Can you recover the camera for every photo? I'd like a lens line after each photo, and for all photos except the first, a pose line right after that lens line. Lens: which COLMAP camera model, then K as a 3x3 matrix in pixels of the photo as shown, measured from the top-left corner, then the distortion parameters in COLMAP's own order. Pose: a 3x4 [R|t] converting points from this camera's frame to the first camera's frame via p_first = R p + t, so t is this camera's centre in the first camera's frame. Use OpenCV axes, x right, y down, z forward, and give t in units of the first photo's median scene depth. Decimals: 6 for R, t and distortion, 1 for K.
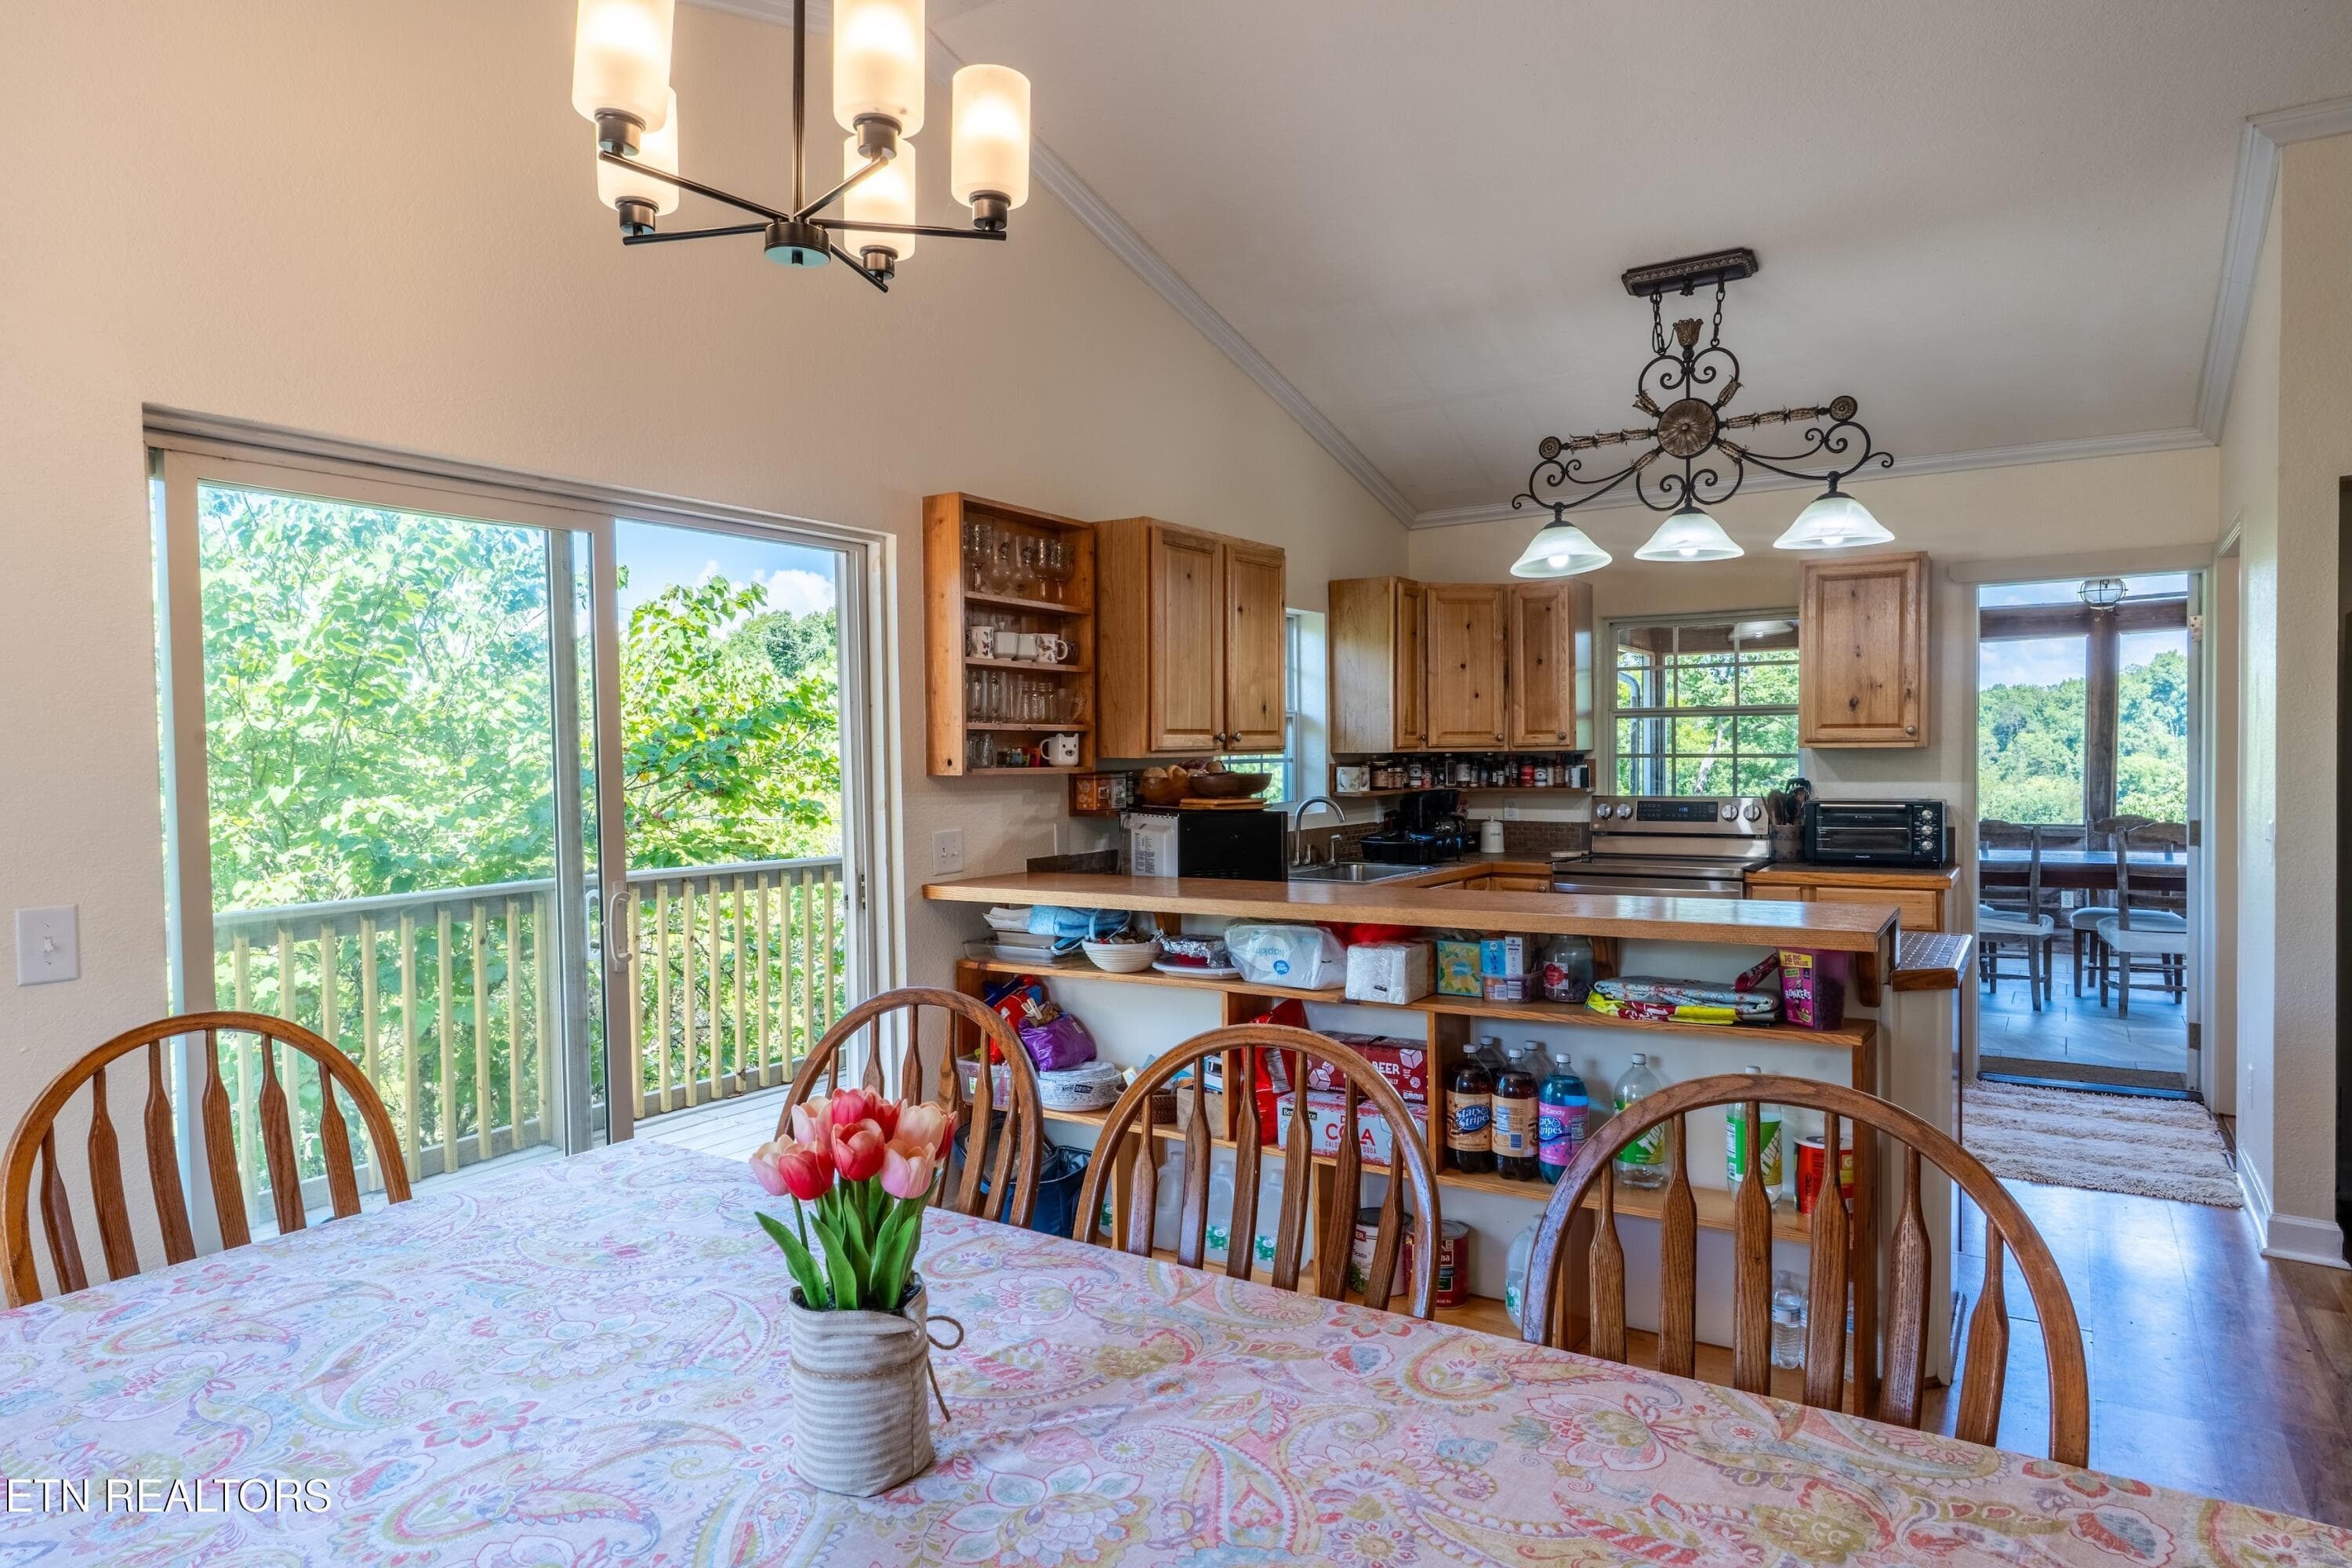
lens RADIAL K [[1368.8, 0, 1175.5], [0, 1368.8, 785.0], [0, 0, 1]] dist [0.001042, 0.000279]
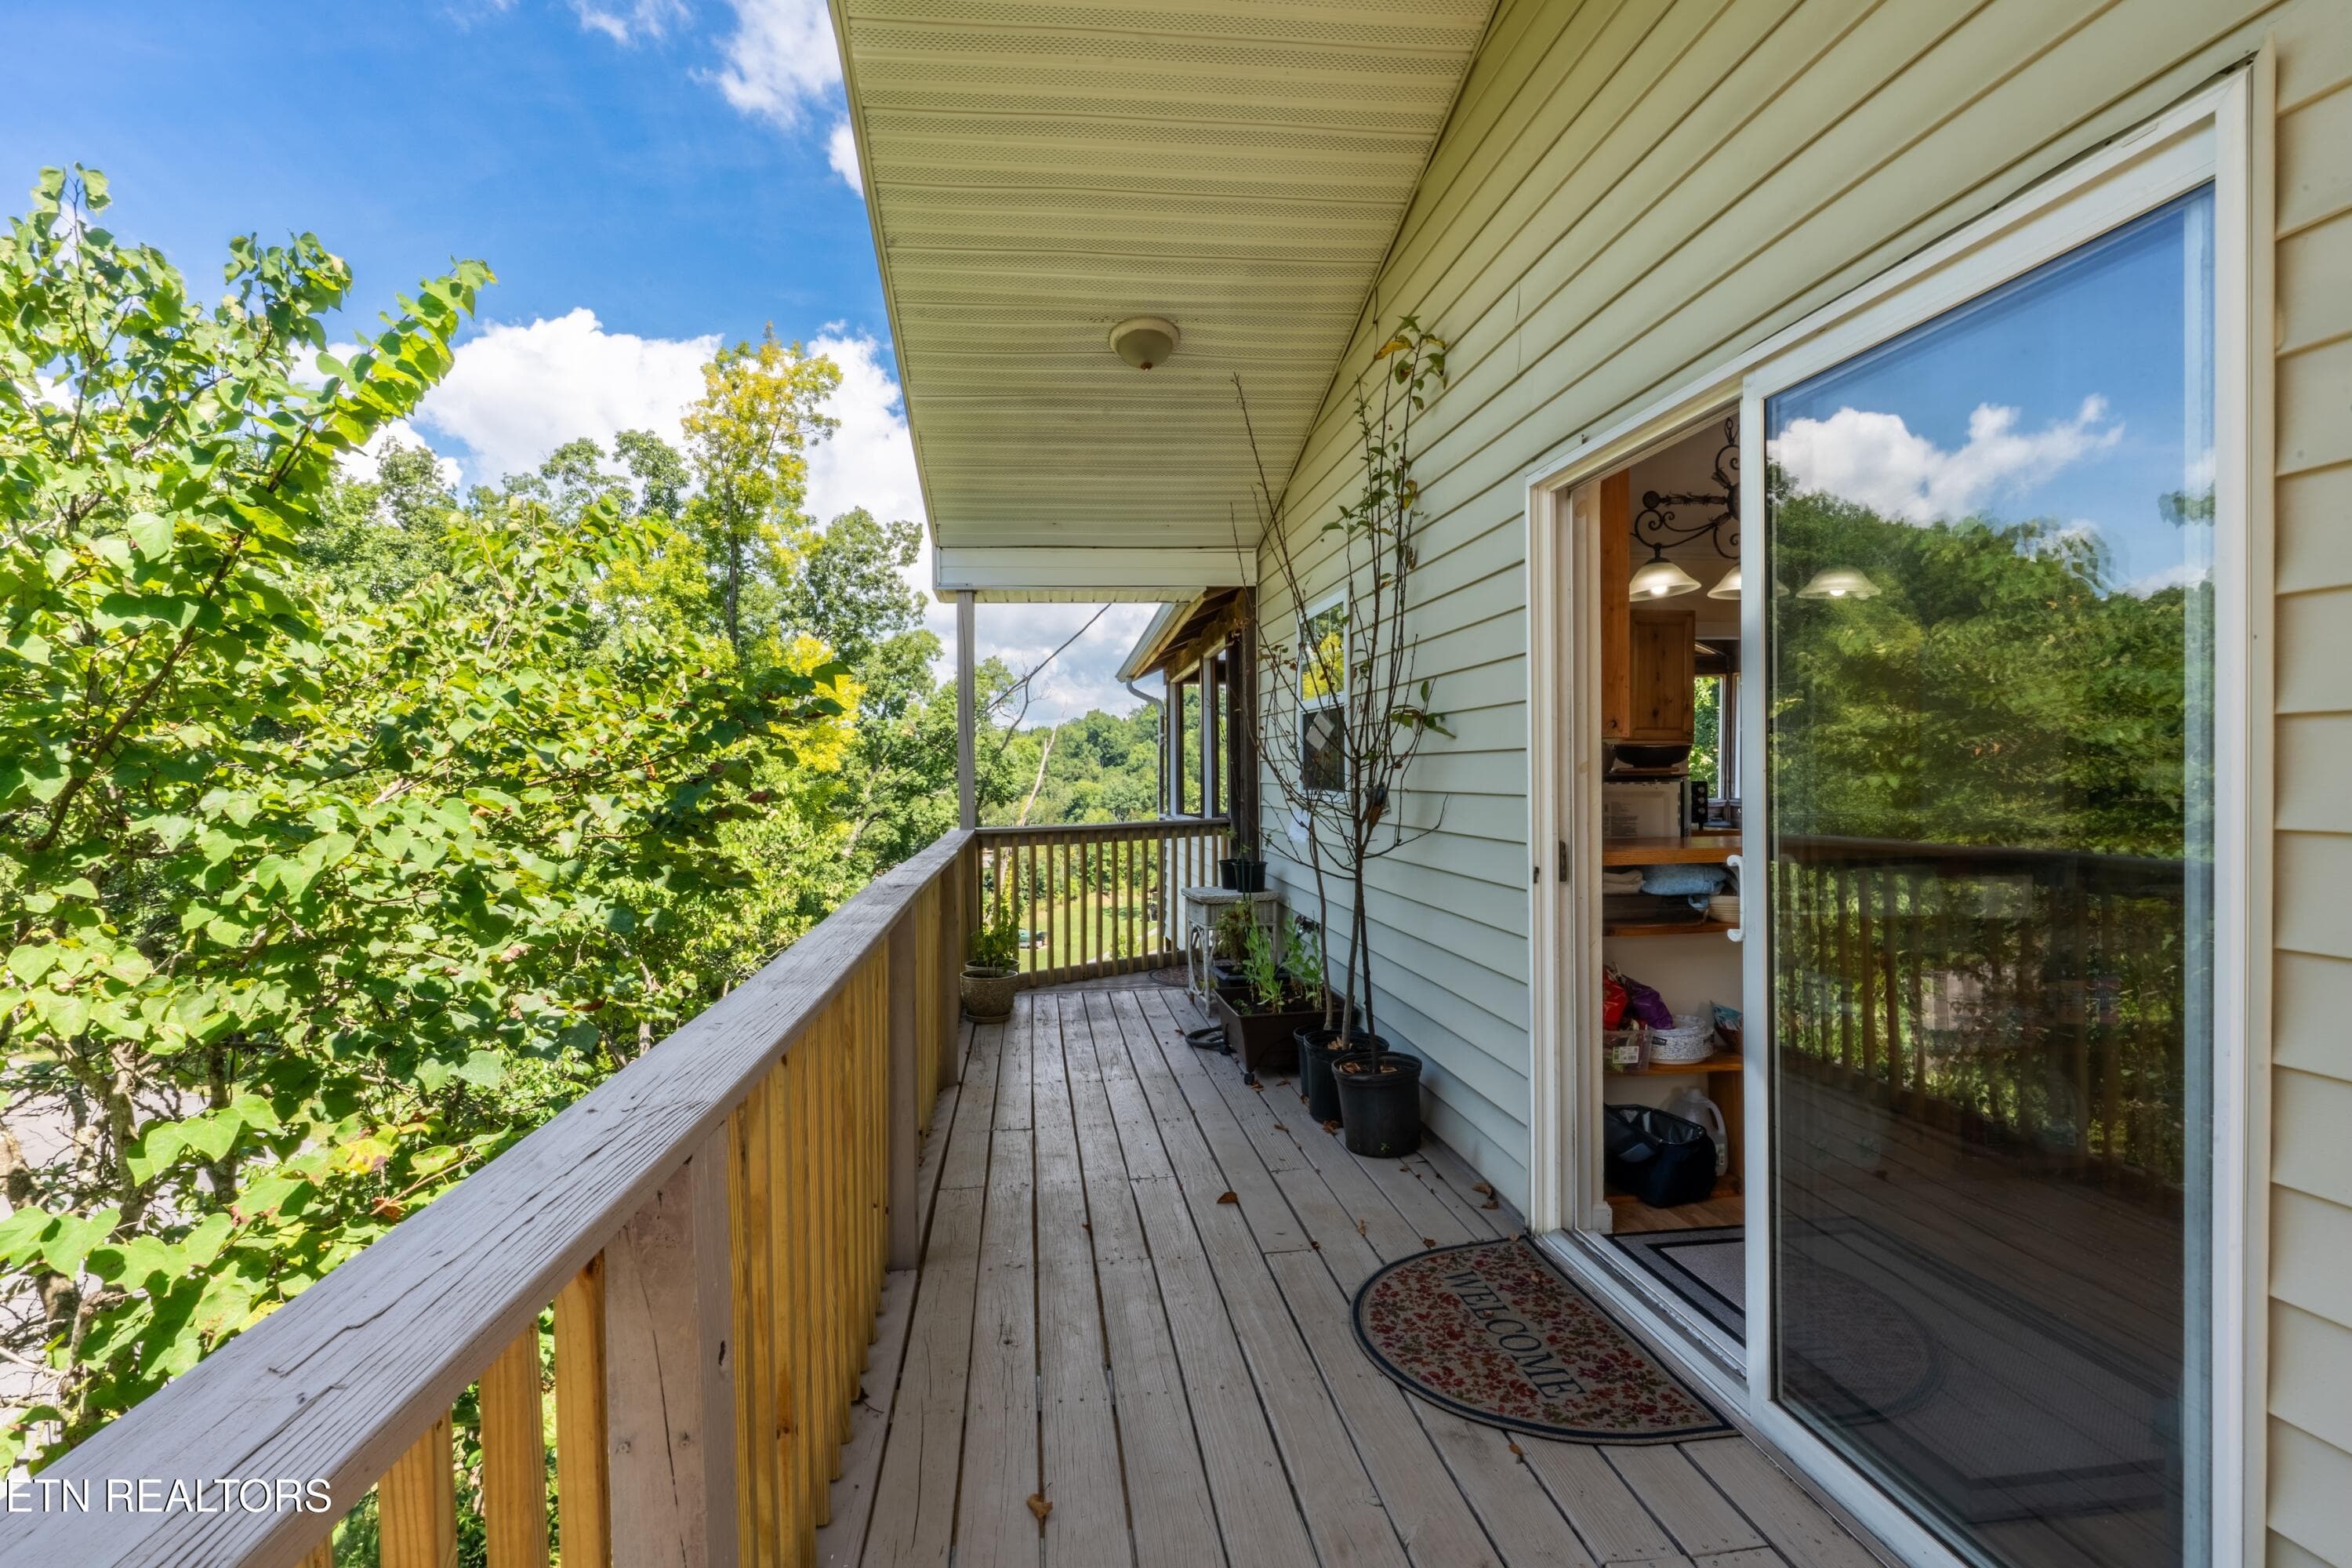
lens RADIAL K [[1150.4, 0, 1175.0], [0, 1150.4, 784.0], [0, 0, 1]] dist [-0.002269, 0.000066]
pose [[0.763329, -0.002923, 0.646004, -0.778465], [0.015618, 0.999781, -0.013931, 0.026551], [-0.645821, 0.020724, 0.763207, 0.495601]]
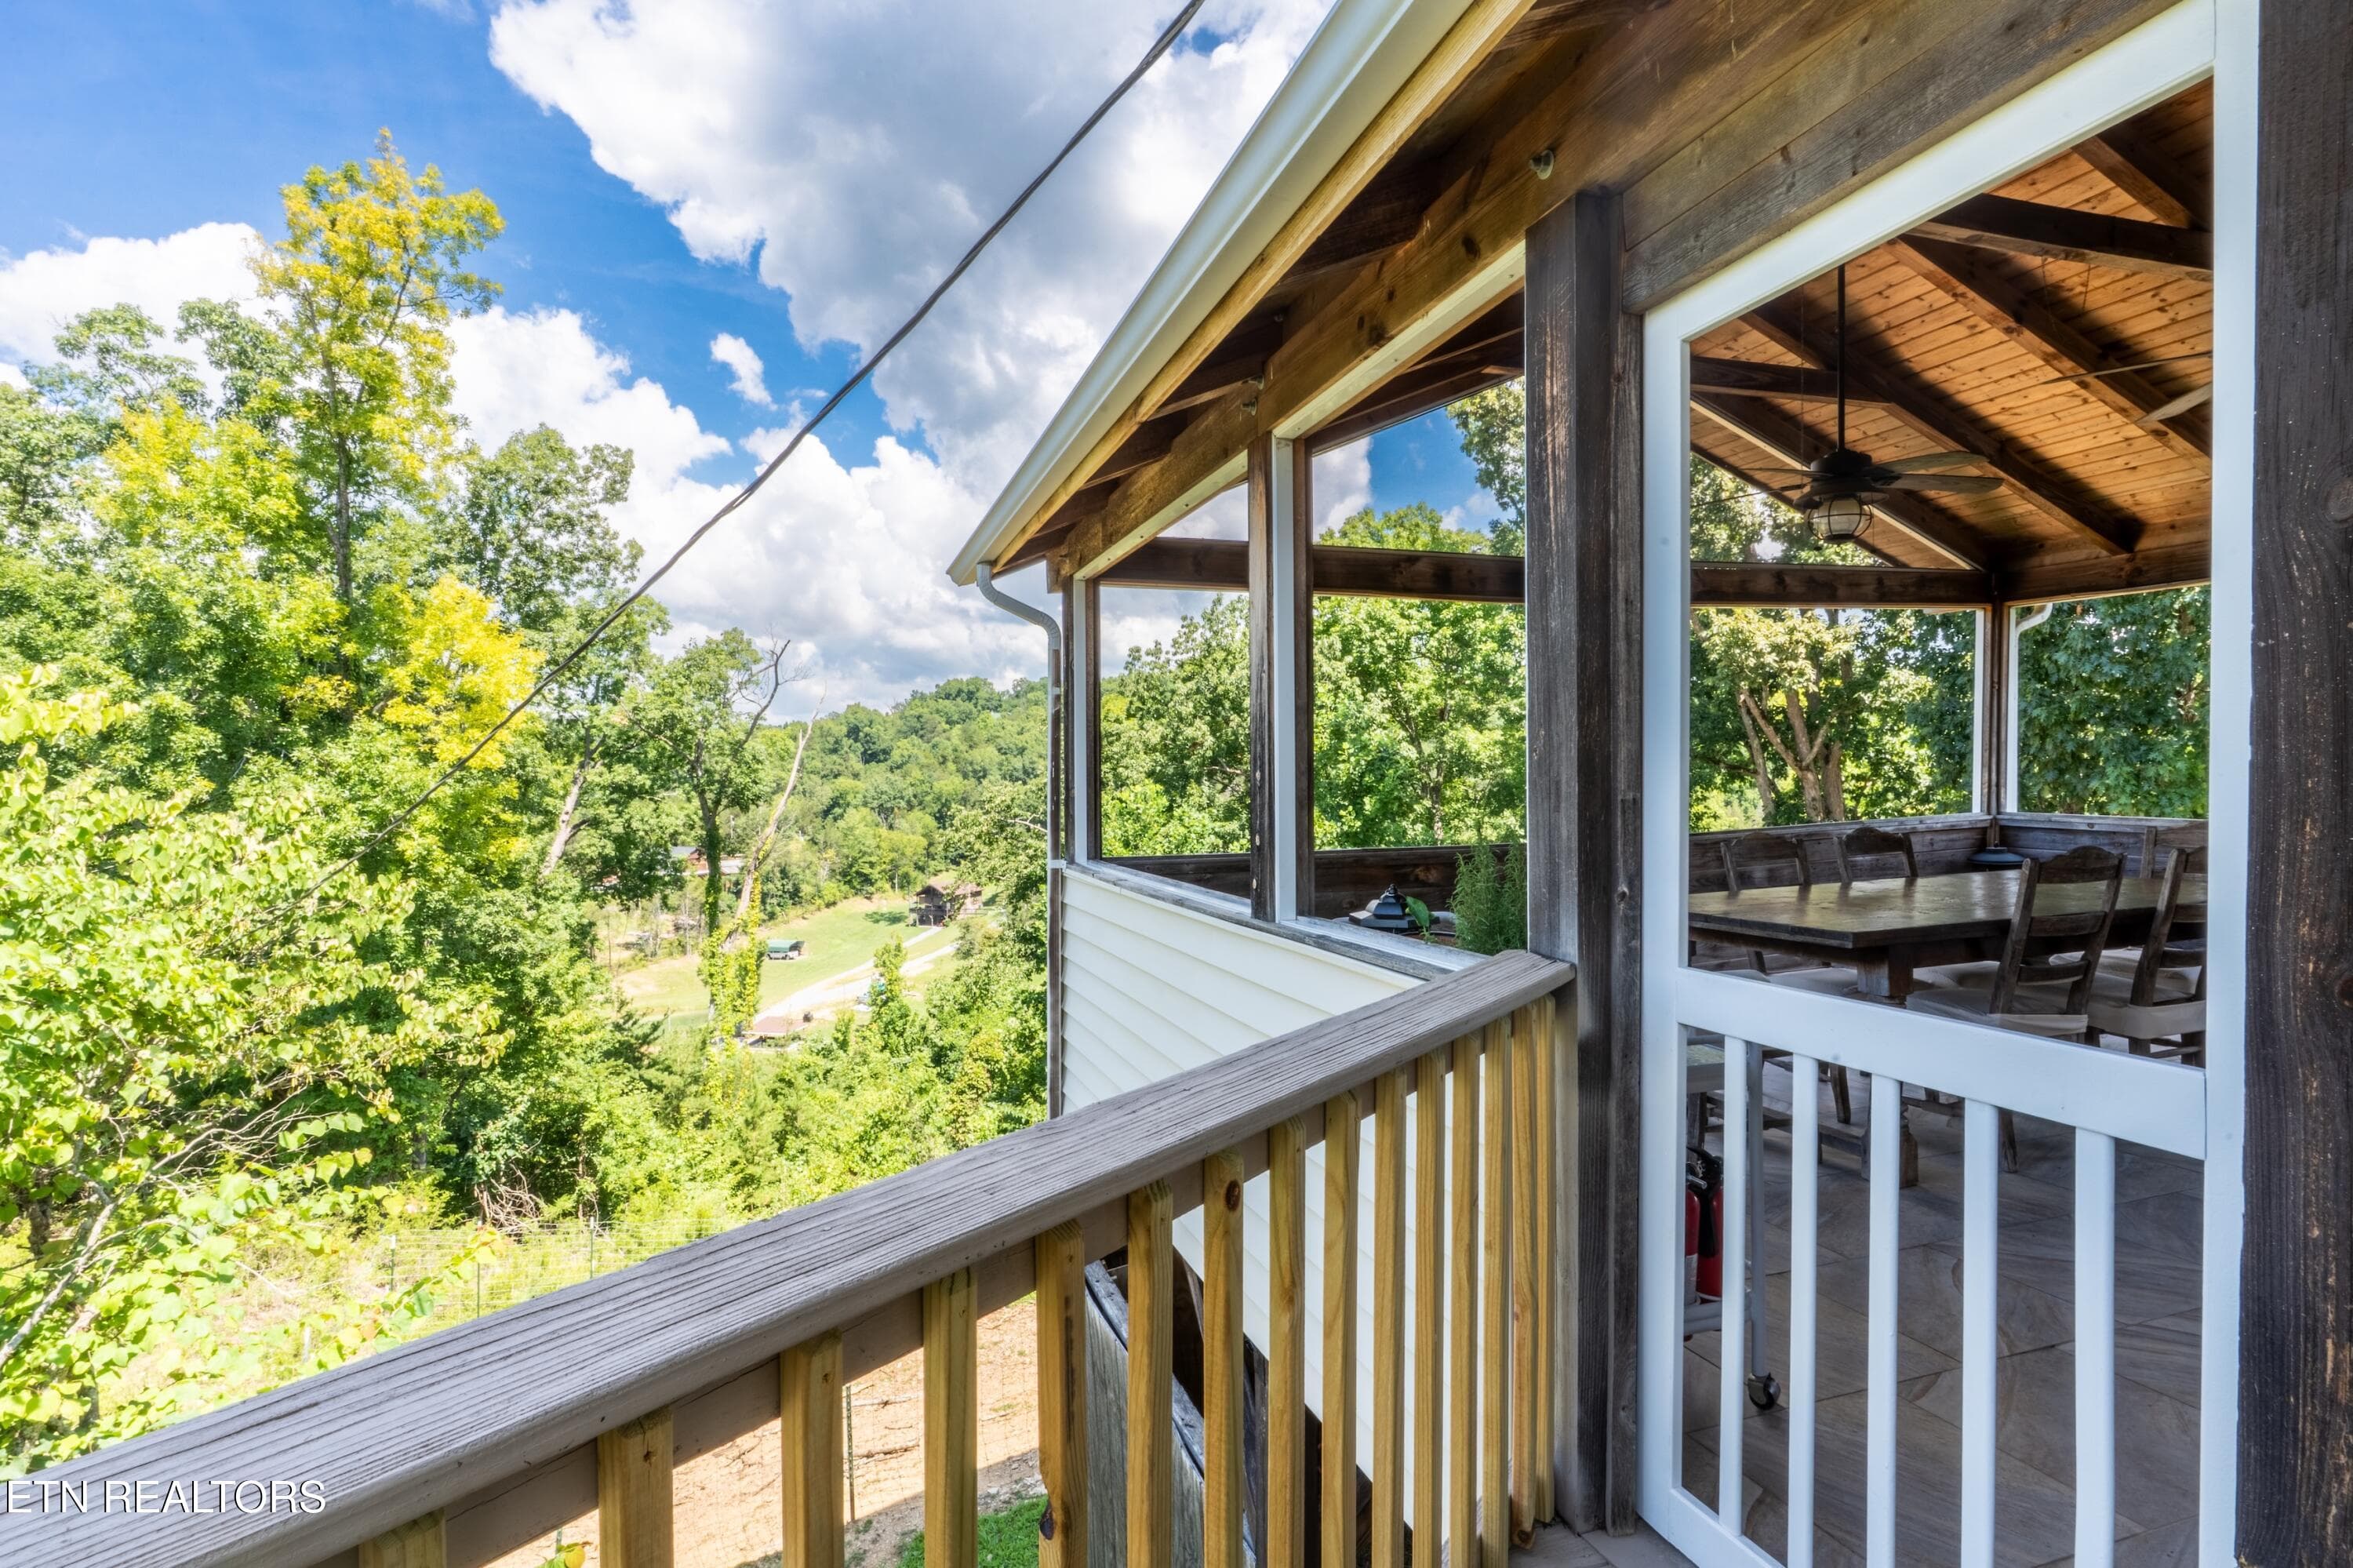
lens RADIAL K [[1159.0, 0, 1170.9], [0, 1159.0, 787.6], [0, 0, 1]] dist [-0.002749, 0.000129]
pose [[0.622348, -0.010119, 0.782676, -0.029097], [0.021725, 0.999755, -0.004350, -0.009840], [-0.782440, 0.019711, 0.622415, 1.605264]]
